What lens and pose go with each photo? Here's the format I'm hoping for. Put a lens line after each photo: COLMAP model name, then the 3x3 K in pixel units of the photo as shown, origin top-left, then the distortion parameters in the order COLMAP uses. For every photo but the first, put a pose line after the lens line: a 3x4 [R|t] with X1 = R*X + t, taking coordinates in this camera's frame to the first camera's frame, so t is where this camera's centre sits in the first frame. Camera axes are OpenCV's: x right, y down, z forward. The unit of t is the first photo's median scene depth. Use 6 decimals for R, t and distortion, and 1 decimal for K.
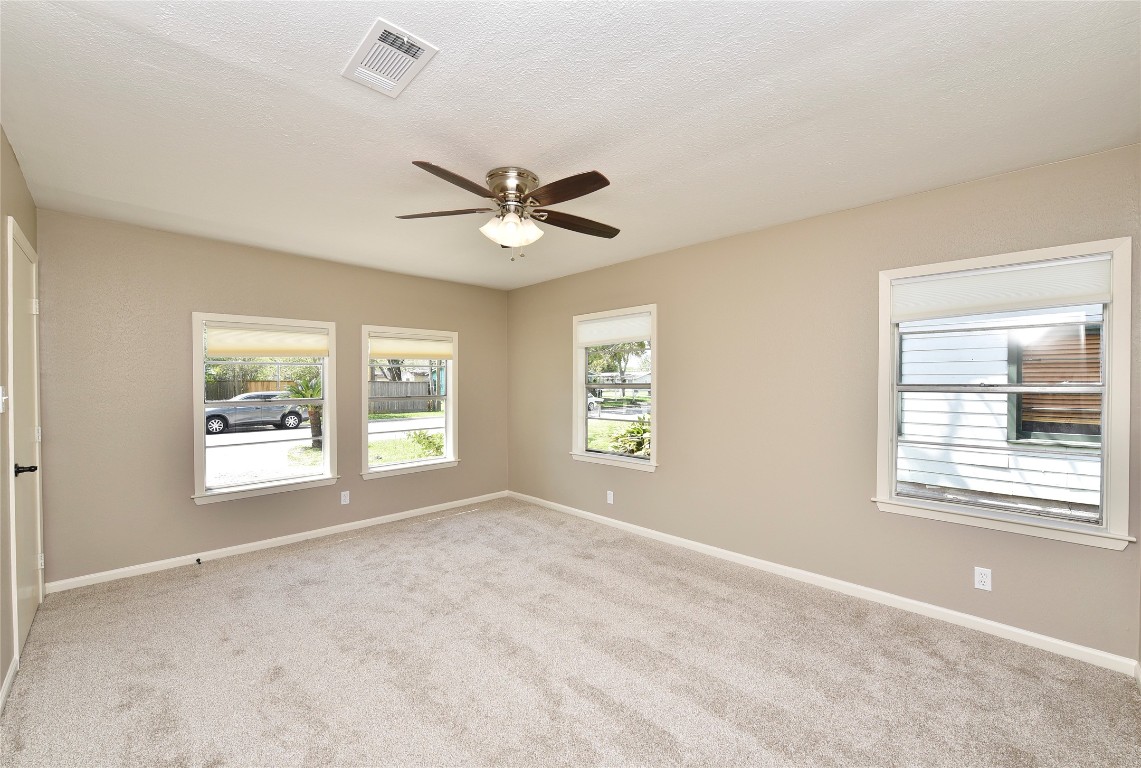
lens RADIAL K [[466.9, 0, 570.5], [0, 466.9, 384.0], [0, 0, 1]] dist [-0.000096, 0.000024]
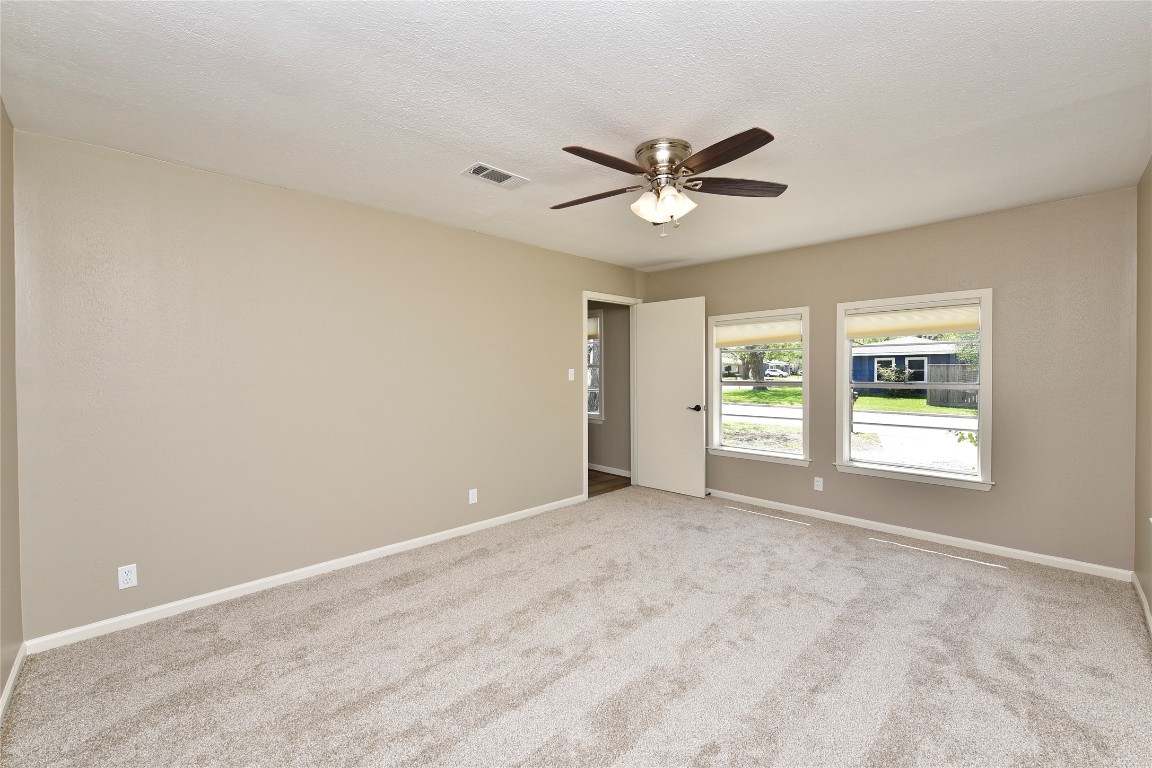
lens RADIAL K [[472.1, 0, 574.8], [0, 472.1, 375.9], [0, 0, 1]] dist [-0.010569, -0.000415]
pose [[-0.005777, 0.020176, -0.999780, 0.522526], [0.001611, 0.999795, 0.020168, -0.003110], [0.999982, -0.001494, -0.005809, 0.516006]]
